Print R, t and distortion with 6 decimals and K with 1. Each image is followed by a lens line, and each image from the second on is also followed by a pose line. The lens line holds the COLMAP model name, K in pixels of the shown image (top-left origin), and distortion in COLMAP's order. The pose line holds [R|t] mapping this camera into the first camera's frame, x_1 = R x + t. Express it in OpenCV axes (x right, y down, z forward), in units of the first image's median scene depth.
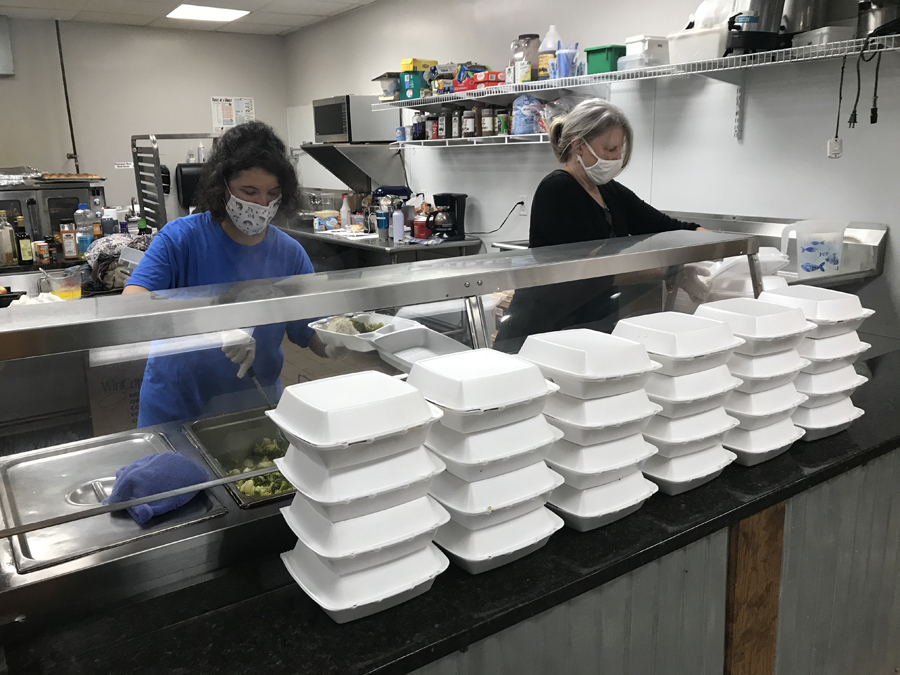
lens RADIAL K [[755.8, 0, 452.0], [0, 755.8, 334.3], [0, 0, 1]] dist [-0.011208, 0.010699]
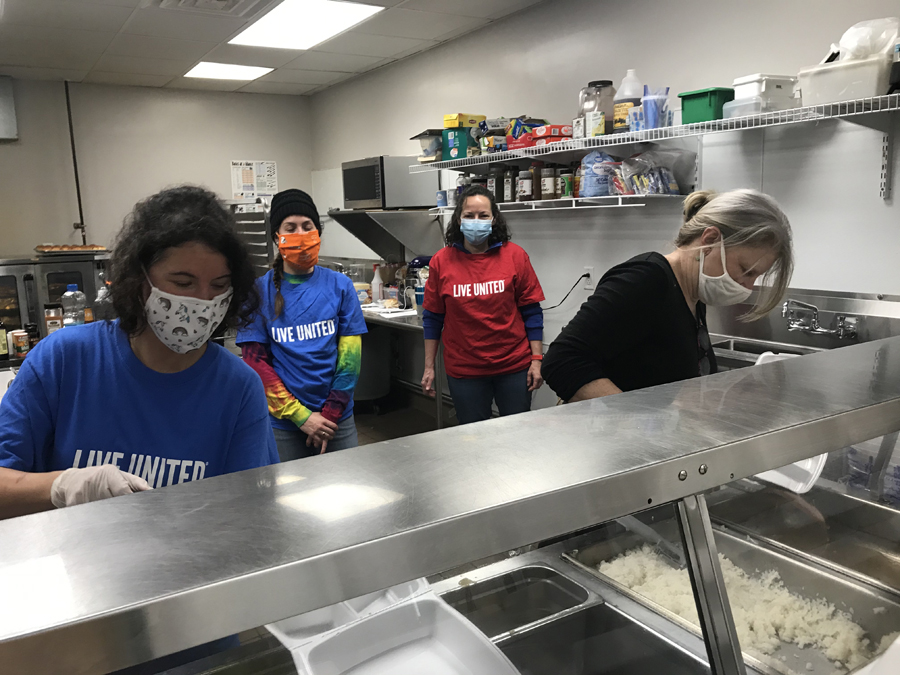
lens RADIAL K [[755.8, 0, 447.8], [0, 755.8, 339.2], [0, 0, 1]] dist [-0.011208, 0.010699]
pose [[0.999609, -0.005846, -0.027344, -0.042169], [0.003771, 0.997152, -0.075318, -0.037651], [0.027706, 0.075186, 0.996785, 0.145322]]
